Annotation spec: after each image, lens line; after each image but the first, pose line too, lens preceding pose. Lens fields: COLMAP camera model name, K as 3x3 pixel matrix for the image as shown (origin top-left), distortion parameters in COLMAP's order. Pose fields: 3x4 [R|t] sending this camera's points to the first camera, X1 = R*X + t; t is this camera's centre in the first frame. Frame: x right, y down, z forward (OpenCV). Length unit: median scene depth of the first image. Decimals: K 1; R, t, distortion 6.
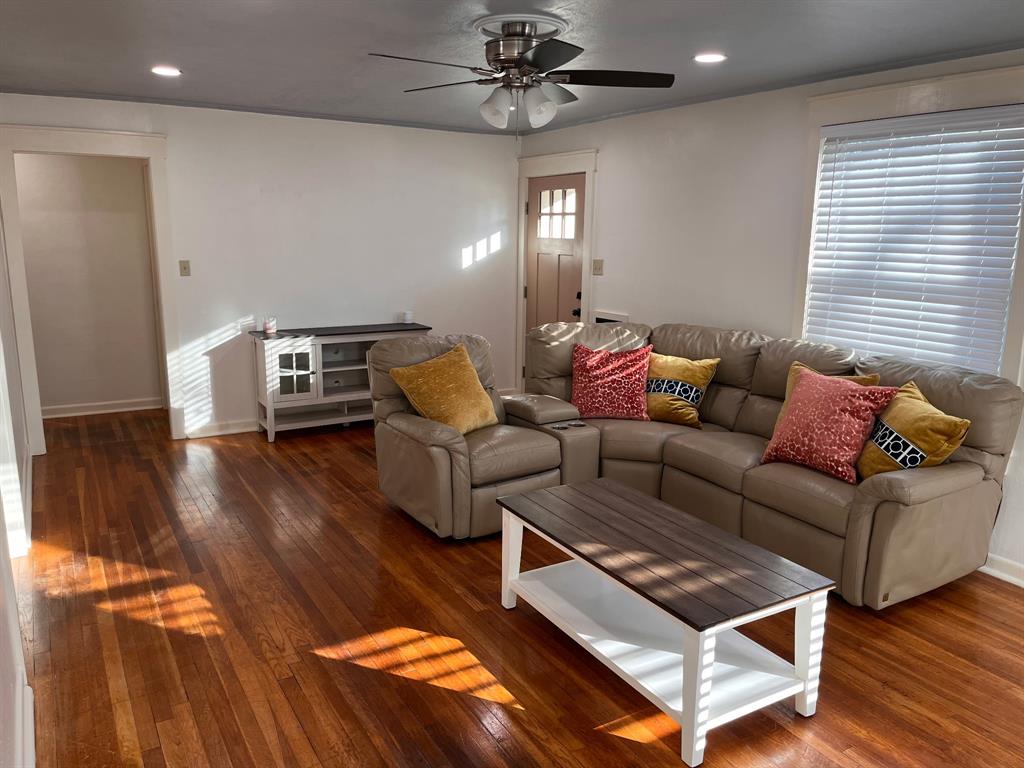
lens RADIAL K [[778.3, 0, 513.8], [0, 778.3, 384.2], [0, 0, 1]] dist [0.062012, 0.000613]
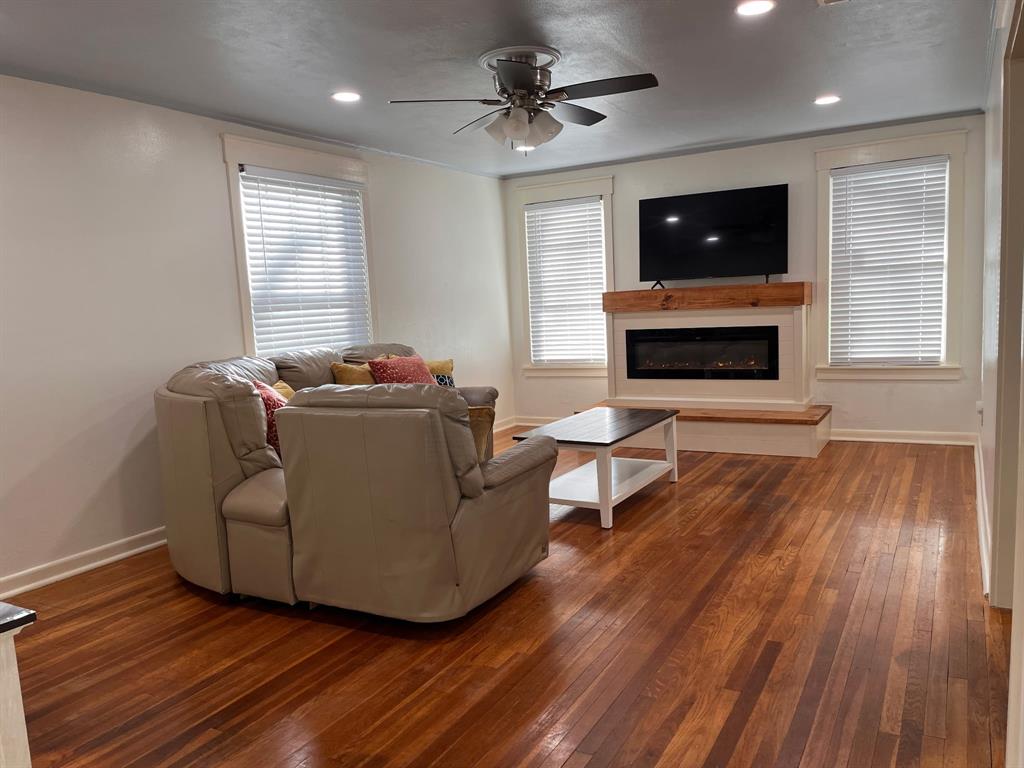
lens RADIAL K [[780.8, 0, 504.9], [0, 780.8, 385.3], [0, 0, 1]] dist [0.006188, -0.009364]
pose [[-0.486850, -0.085675, 0.869274, -0.874137], [0.220814, 0.950783, 0.217379, -0.212392], [-0.845114, 0.297779, -0.443970, 1.424881]]
